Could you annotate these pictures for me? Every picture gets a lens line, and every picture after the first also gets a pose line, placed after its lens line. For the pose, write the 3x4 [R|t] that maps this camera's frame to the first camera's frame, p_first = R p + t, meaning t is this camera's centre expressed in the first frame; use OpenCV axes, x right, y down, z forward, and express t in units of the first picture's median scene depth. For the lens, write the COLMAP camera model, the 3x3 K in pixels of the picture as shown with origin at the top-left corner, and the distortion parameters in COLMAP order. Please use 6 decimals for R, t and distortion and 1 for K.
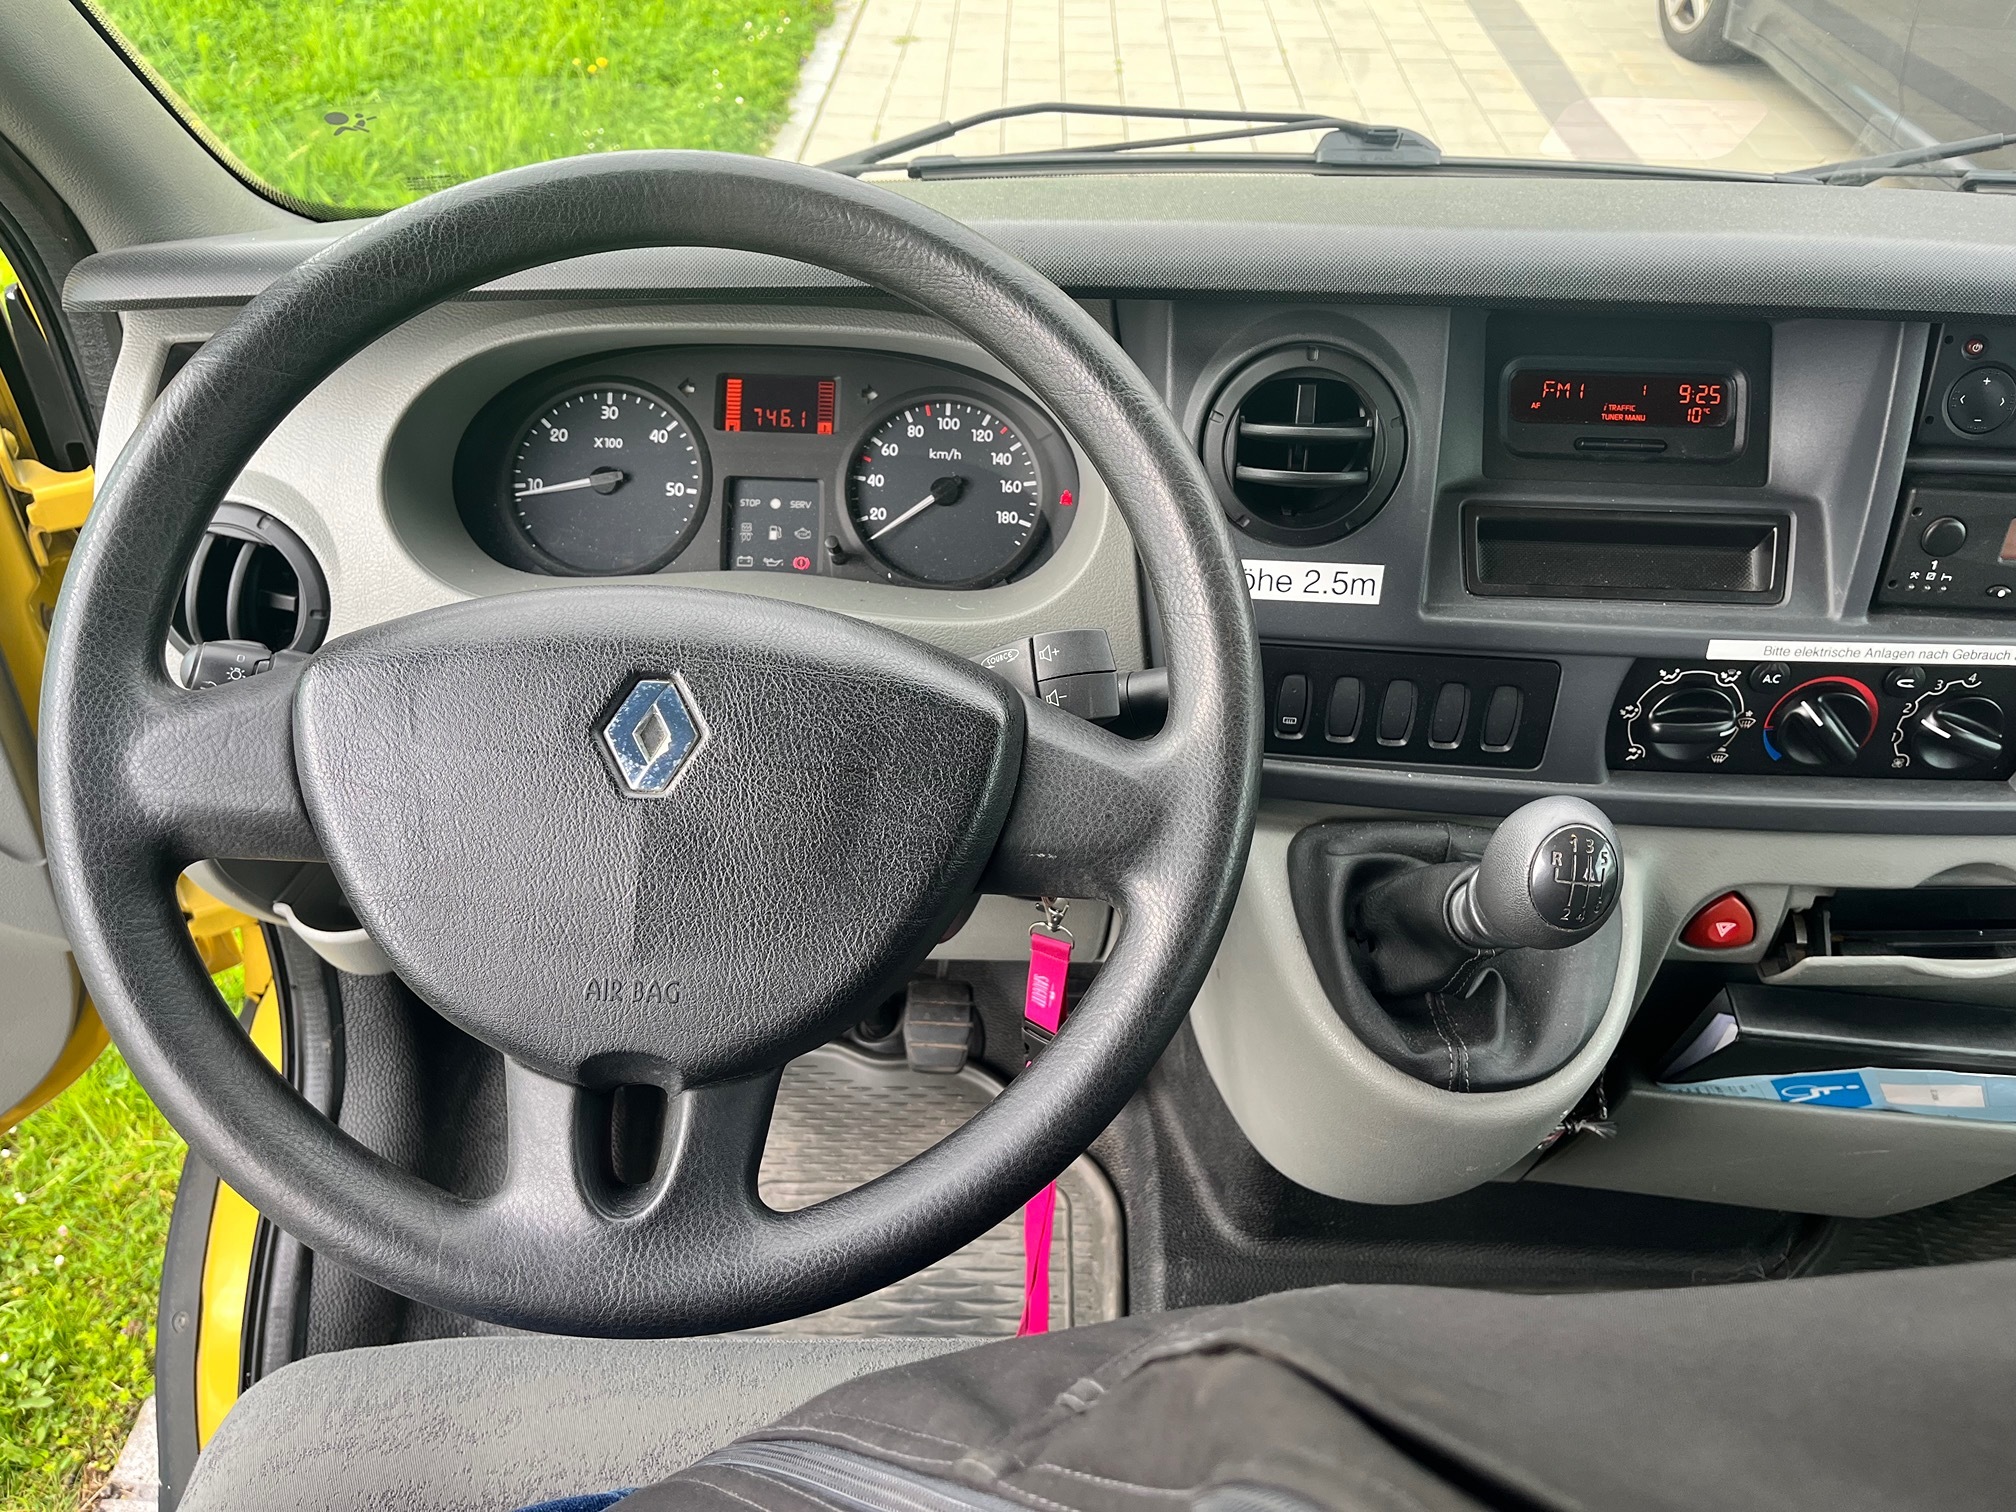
lens RADIAL K [[1525.8, 0, 1015.1], [0, 1525.8, 755.4], [0, 0, 1]] dist [0.064860, -0.086966]
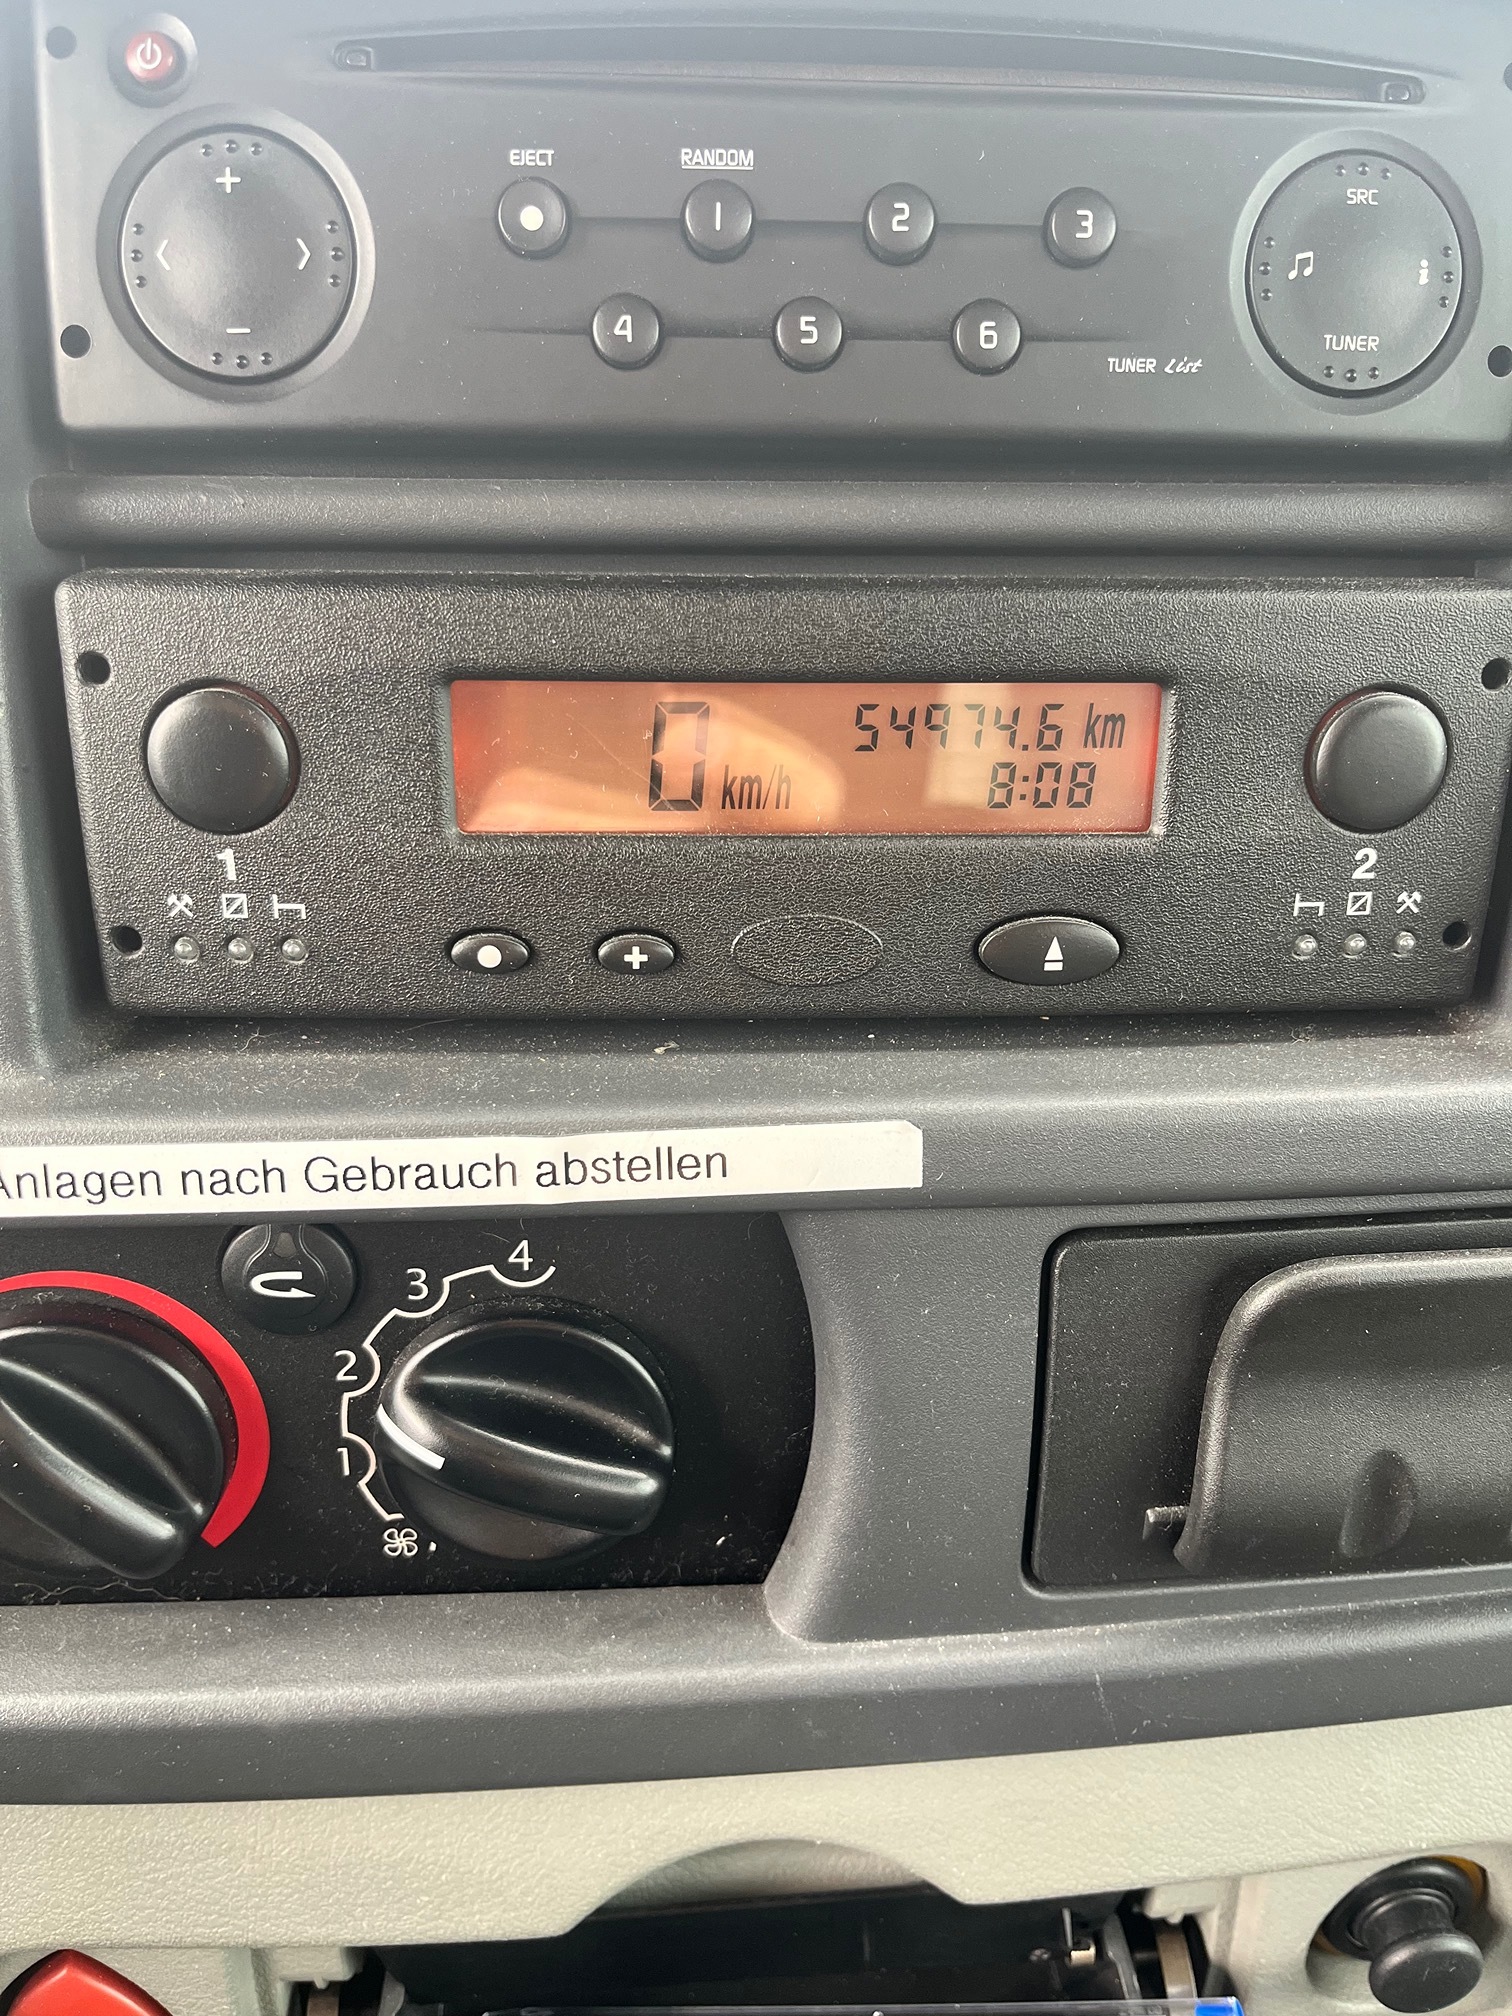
lens RADIAL K [[1525.8, 0, 758.0], [0, 1525.8, 1028.4], [0, 0, 1]] dist [0.064860, -0.086966]
pose [[0.998375, -0.036239, 0.043988, 0.576580], [0.044297, 0.979034, -0.198824, -0.028266], [-0.035861, 0.200450, 0.979047, 0.616254]]
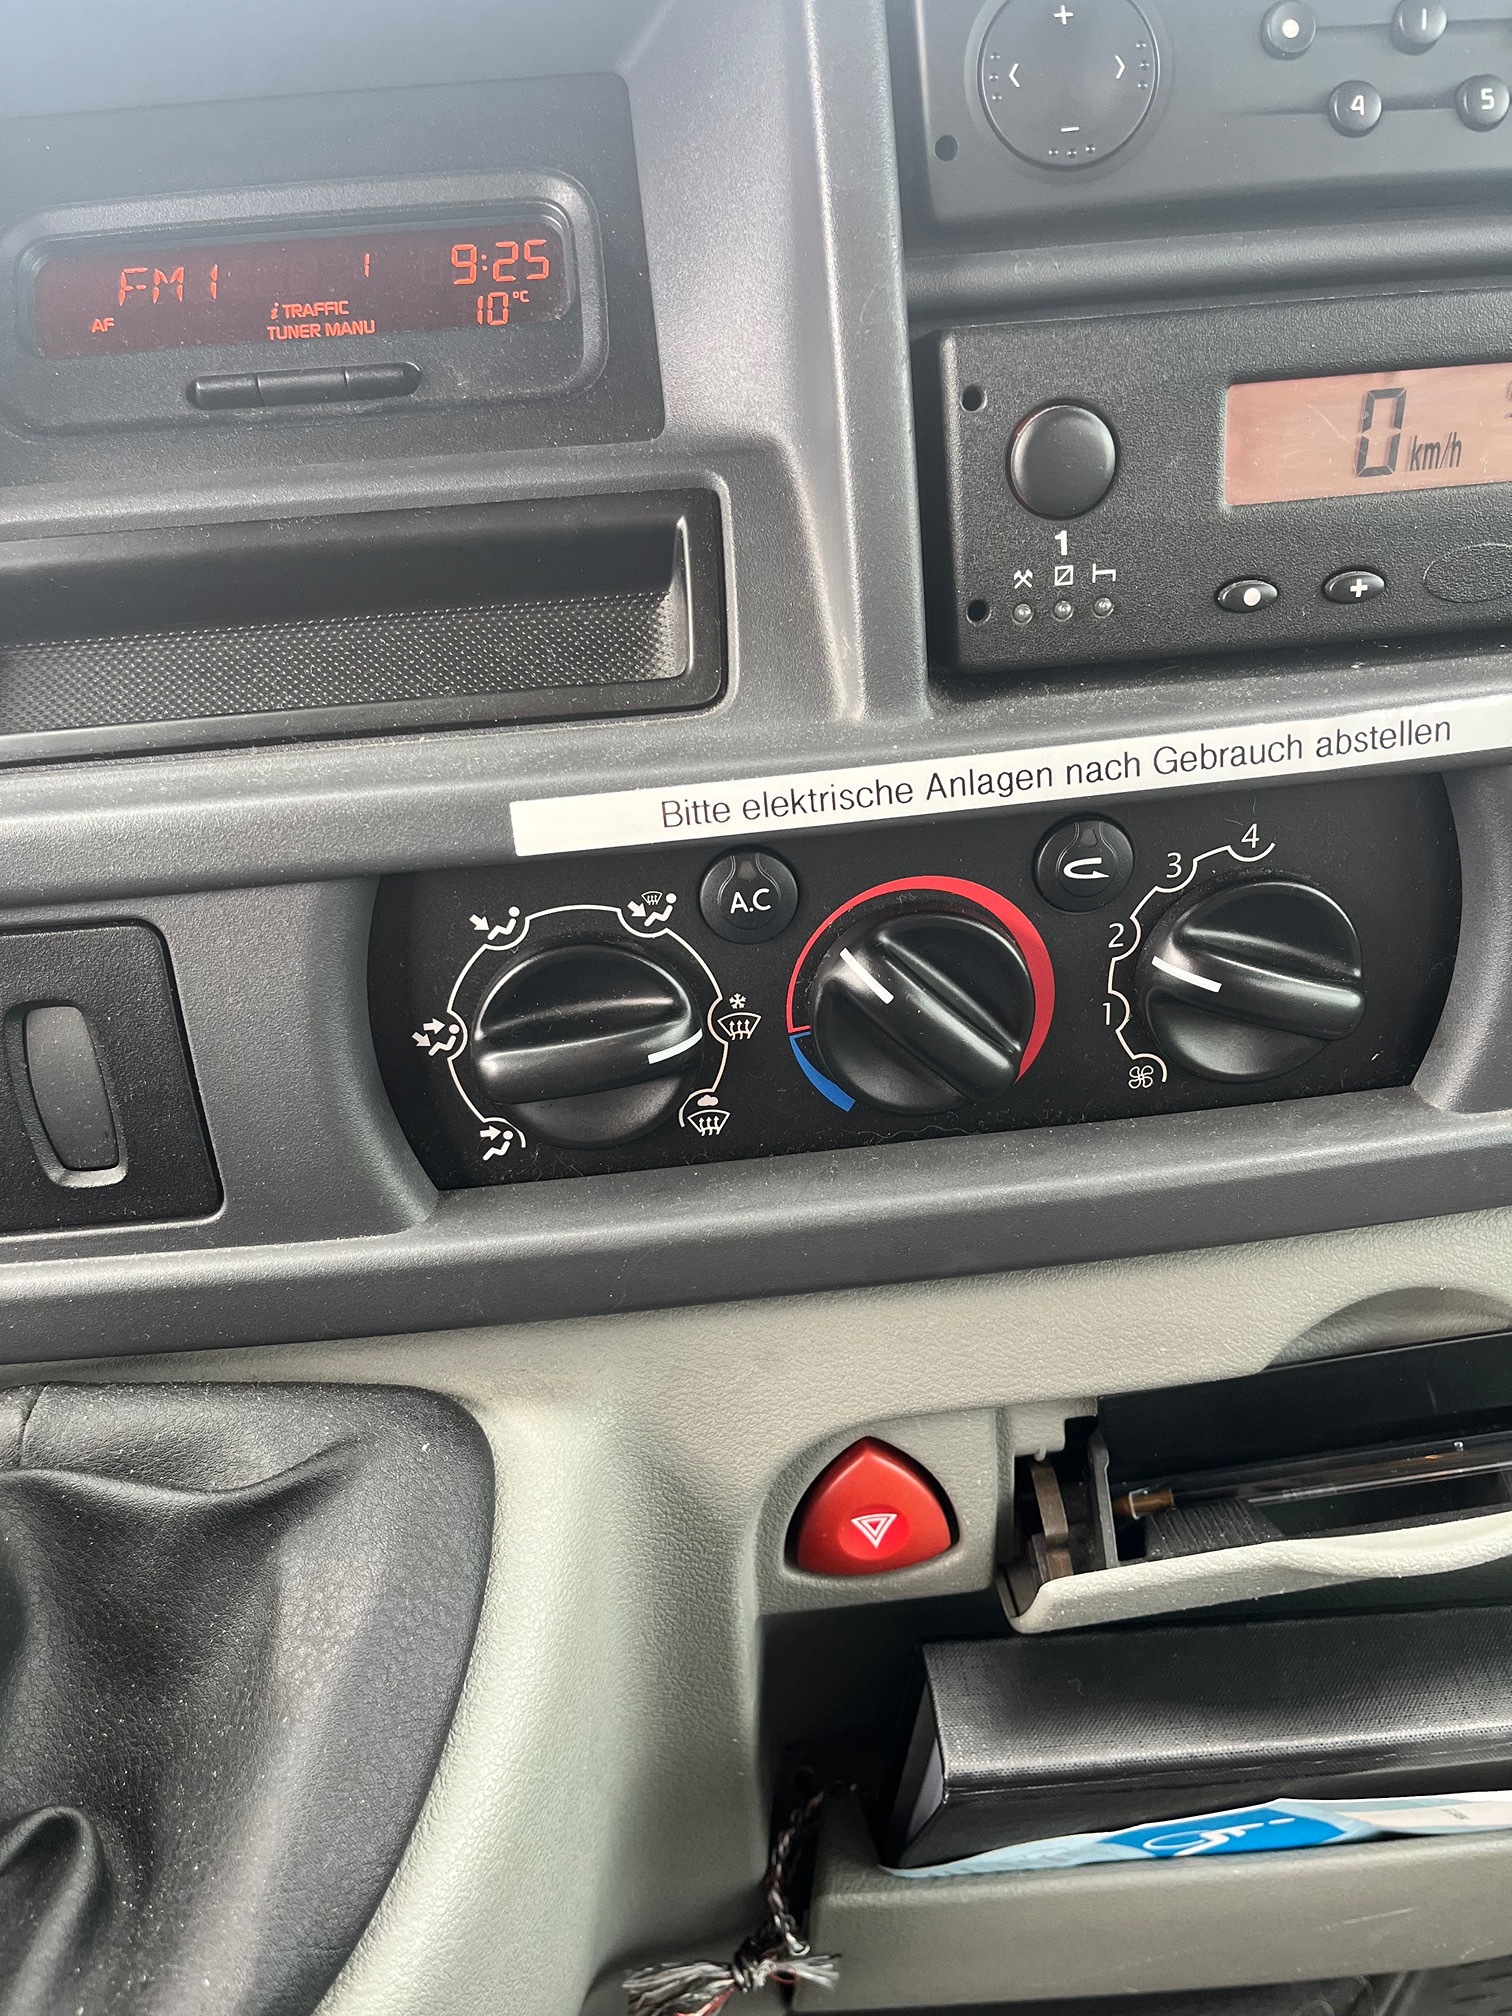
lens RADIAL K [[1525.8, 0, 783.0], [0, 1525.8, 1011.4], [0, 0, 1]] dist [0.064860, -0.086966]
pose [[0.988586, -0.131715, 0.073143, 0.410558], [0.141222, 0.979256, -0.145308, 0.030609], [-0.052486, 0.153979, 0.986679, 0.548257]]
